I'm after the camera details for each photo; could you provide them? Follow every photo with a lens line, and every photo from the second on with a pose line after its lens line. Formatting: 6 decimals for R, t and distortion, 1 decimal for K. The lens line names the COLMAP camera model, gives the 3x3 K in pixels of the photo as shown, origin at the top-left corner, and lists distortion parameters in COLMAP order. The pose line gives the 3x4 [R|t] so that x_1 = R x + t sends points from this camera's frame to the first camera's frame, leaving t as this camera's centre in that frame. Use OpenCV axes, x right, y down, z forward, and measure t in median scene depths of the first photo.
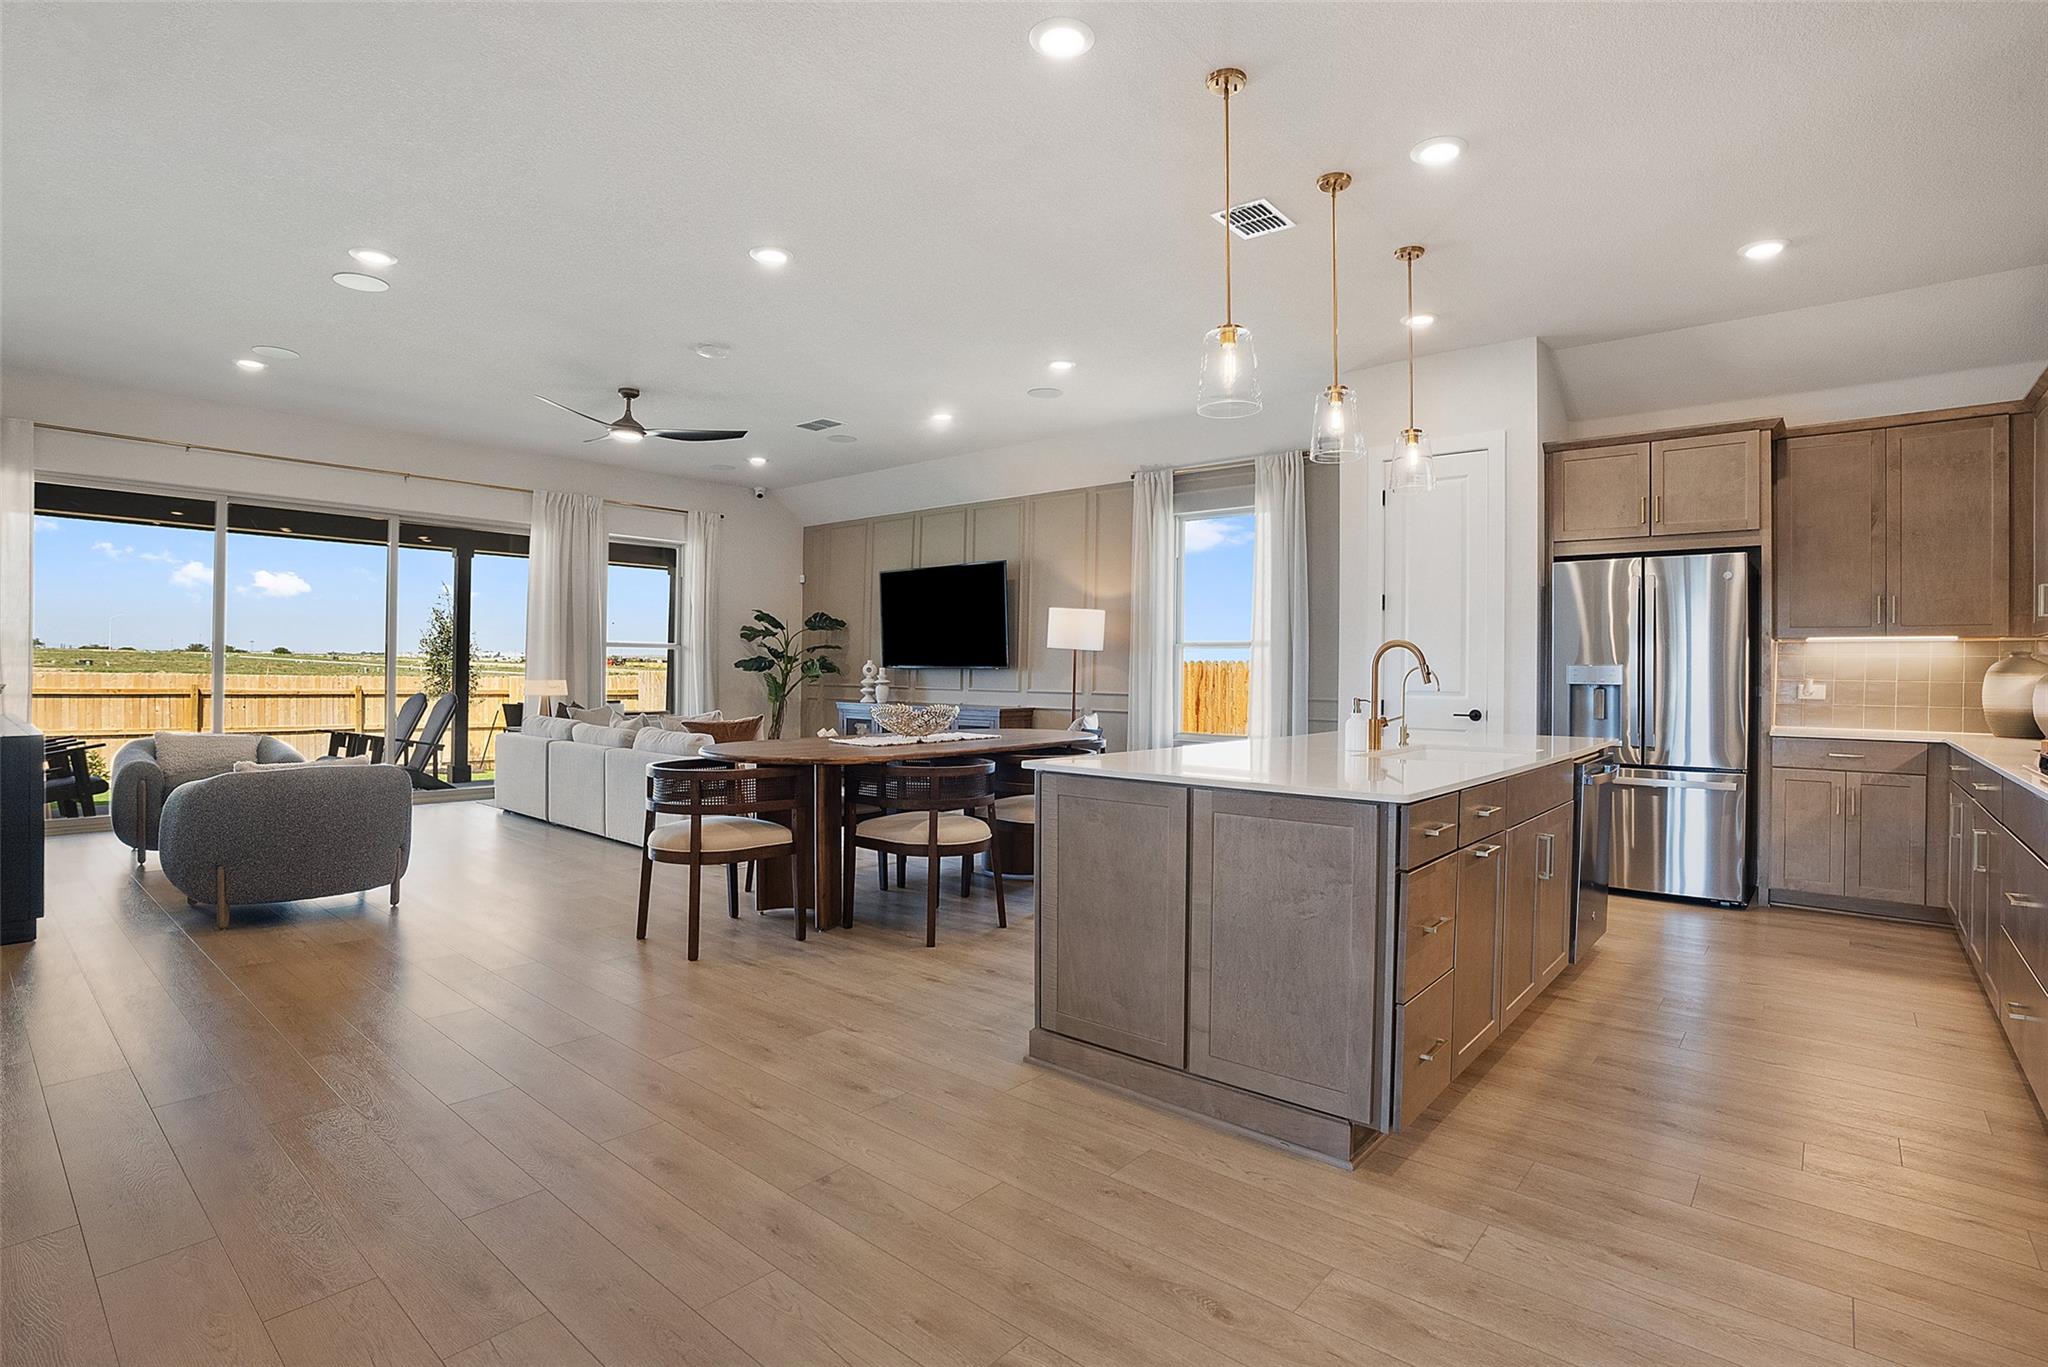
lens RADIAL K [[990.5, 0, 1033.6], [0, 990.5, 666.0], [0, 0, 1]] dist [-0.051006, 0.014369]
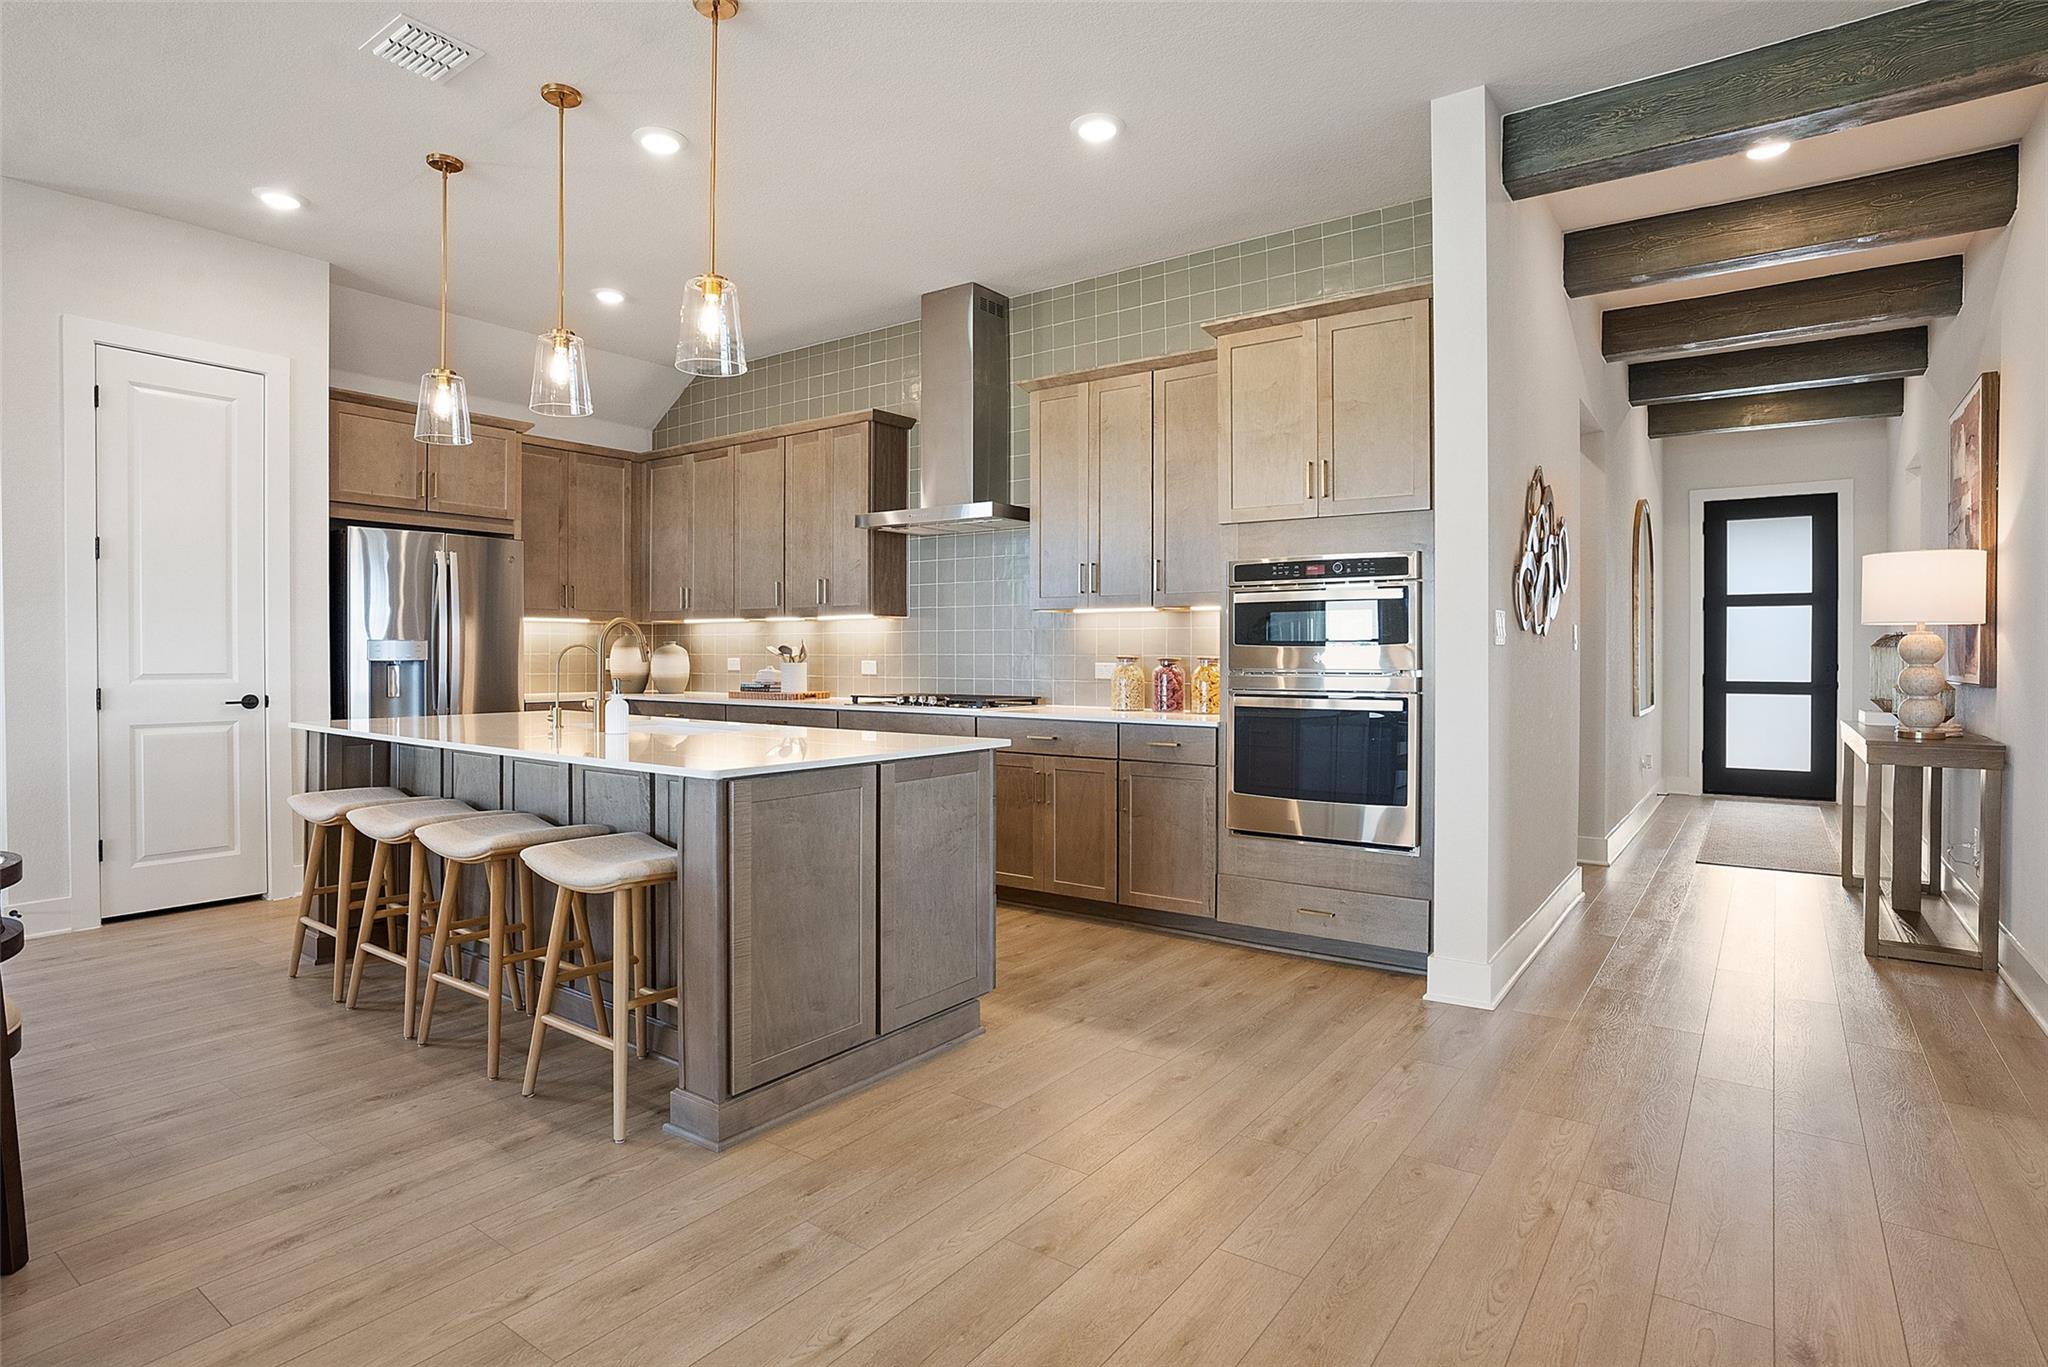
lens RADIAL K [[1062.5, 0, 1014.9], [0, 1062.5, 656.0], [0, 0, 1]] dist [-0.041345, 0.018153]
pose [[-0.062127, -0.011814, 0.997998, -0.372737], [-0.007127, 0.999910, 0.011393, -0.001111], [-0.998043, -0.006405, -0.062206, 0.359271]]
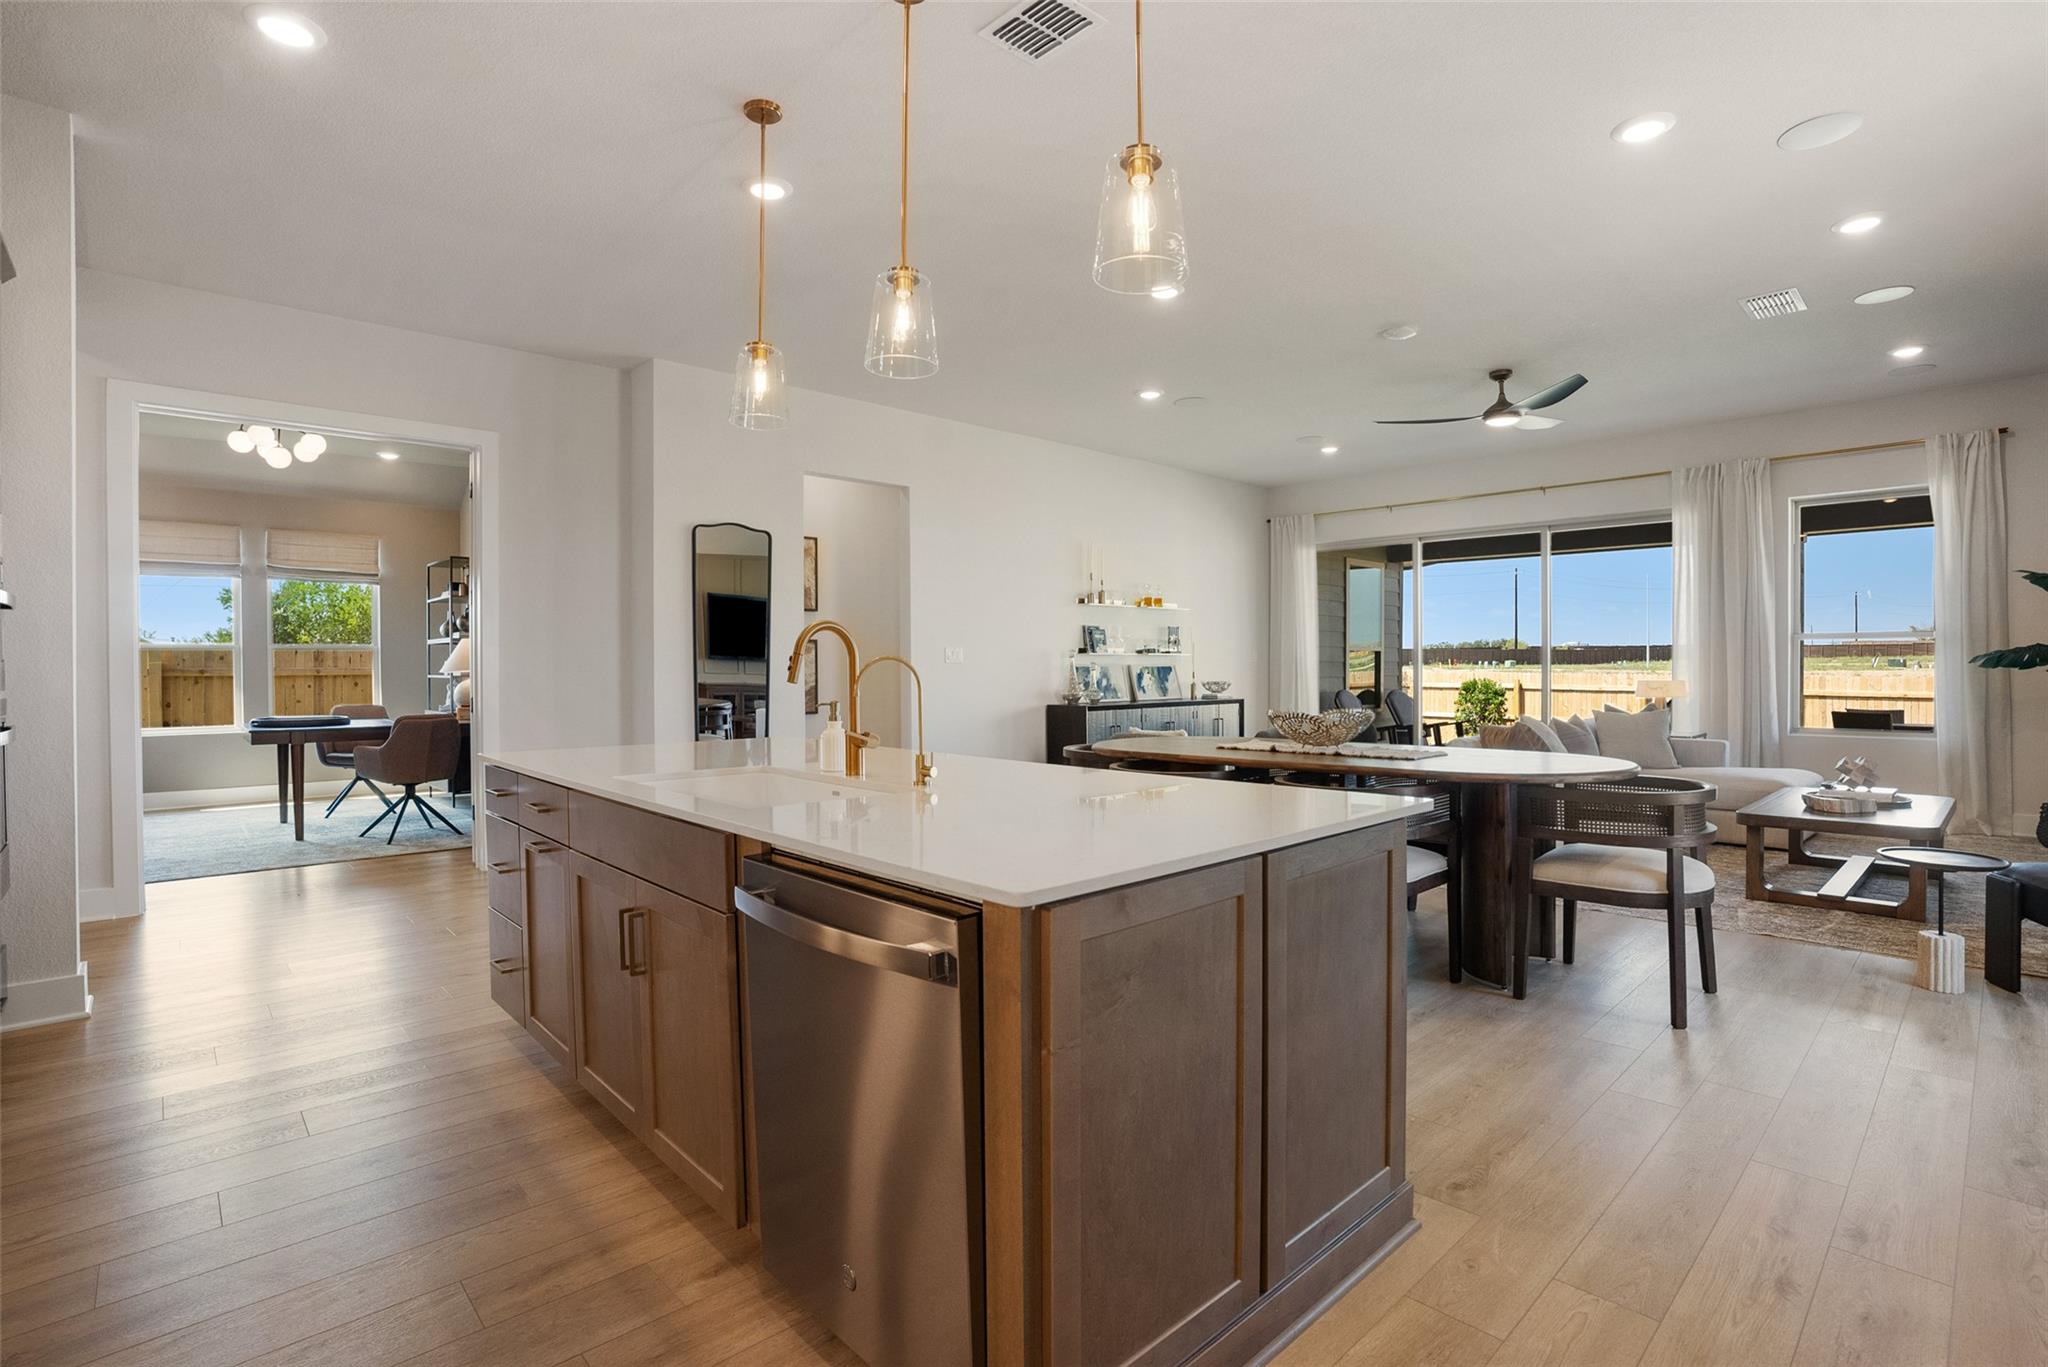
lens RADIAL K [[954.0, 0, 1021.6], [0, 954.0, 681.8], [0, 0, 1]] dist [-0.063713, 0.018536]
pose [[-0.106244, 0.009611, -0.994294, 0.535607], [0.004445, 0.999948, 0.009191, 0.006947], [0.994330, -0.003443, -0.106281, 0.630742]]
